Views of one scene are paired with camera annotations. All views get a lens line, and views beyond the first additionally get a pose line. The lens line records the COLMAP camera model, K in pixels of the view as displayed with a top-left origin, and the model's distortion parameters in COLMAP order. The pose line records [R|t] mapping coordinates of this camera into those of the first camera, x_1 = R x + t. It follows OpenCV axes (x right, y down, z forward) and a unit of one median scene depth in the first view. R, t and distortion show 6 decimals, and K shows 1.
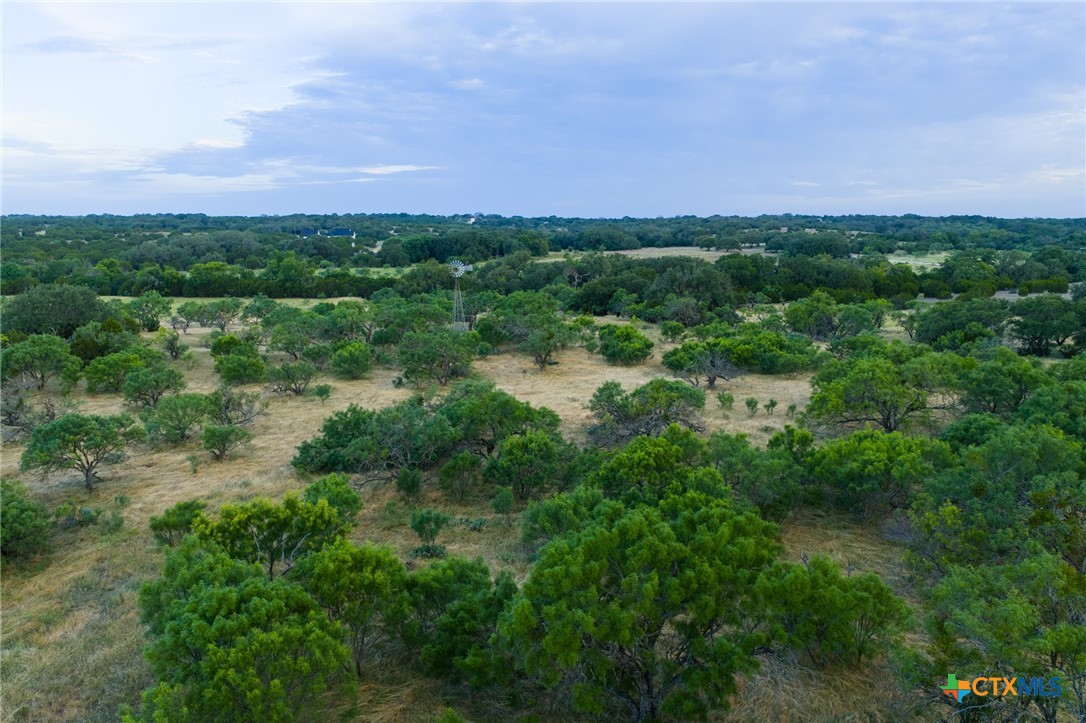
lens RADIAL K [[904.0, 0, 547.8], [0, 904.0, 360.7], [0, 0, 1]] dist [0.017254, -0.025511]
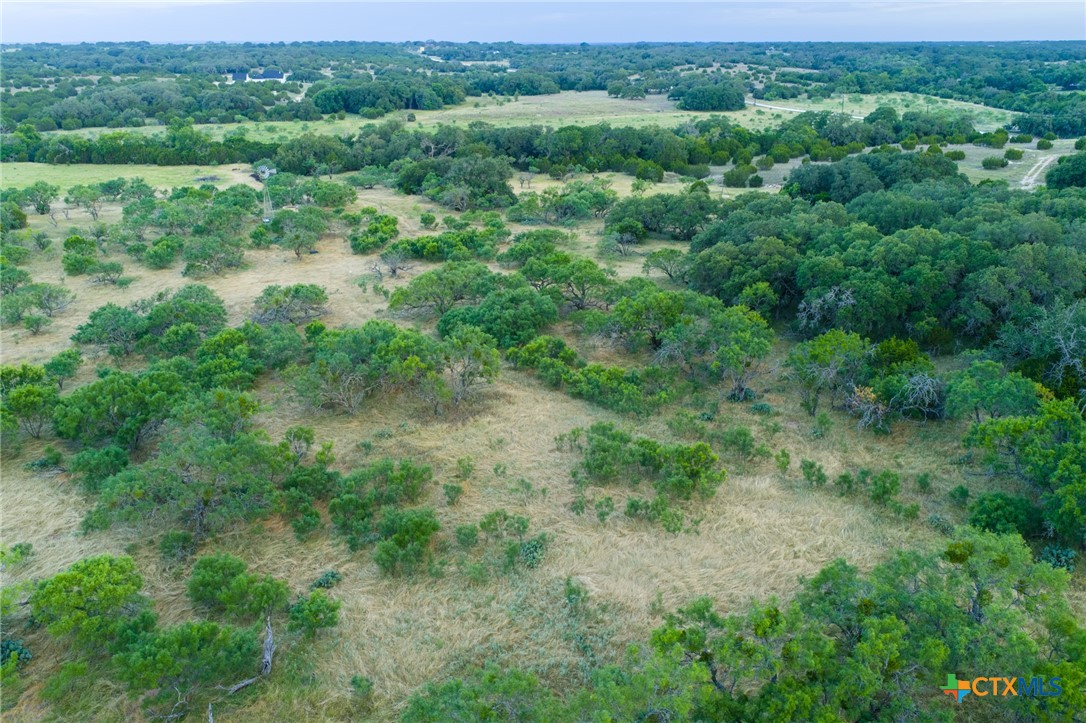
lens RADIAL K [[904.0, 0, 543.0], [0, 904.0, 363.7], [0, 0, 1]] dist [0.017254, -0.025511]
pose [[0.999745, -0.010275, 0.020124, 0.357448], [0.006257, 0.981691, 0.190378, -0.099895], [-0.021712, -0.190203, 0.981505, -0.452818]]
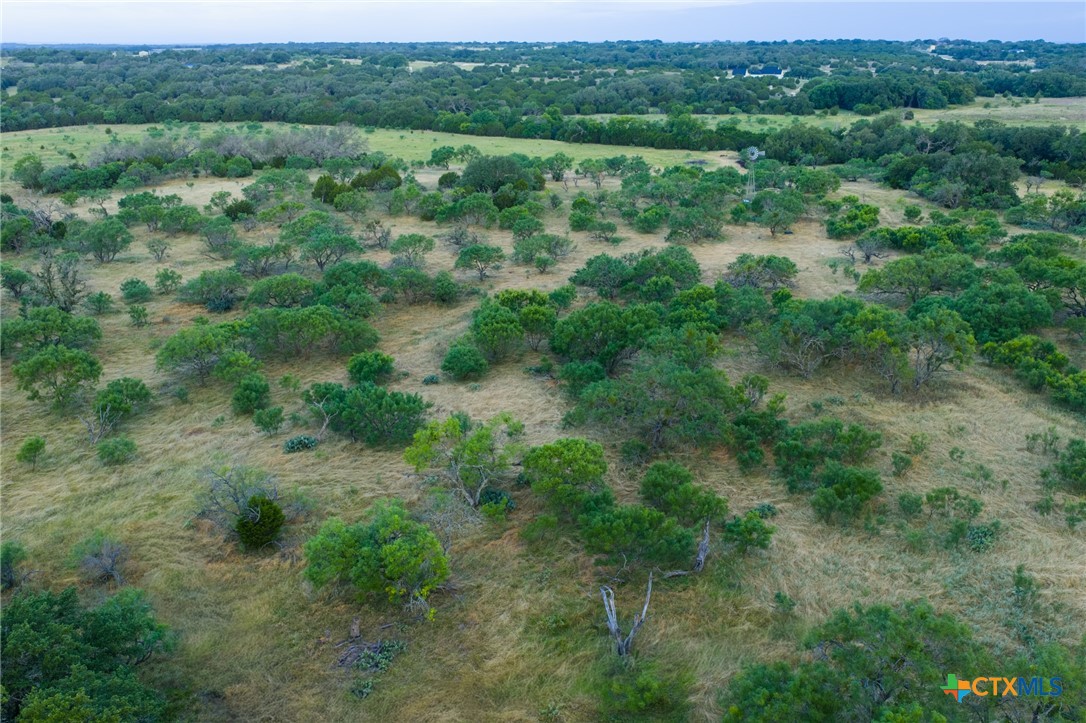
lens RADIAL K [[904.0, 0, 543.7], [0, 904.0, 362.8], [0, 0, 1]] dist [0.017254, -0.025511]
pose [[0.883458, 0.154897, -0.442163, 0.353579], [-0.068611, 0.976365, 0.204950, -0.068410], [0.463458, -0.150727, 0.873205, -0.491318]]
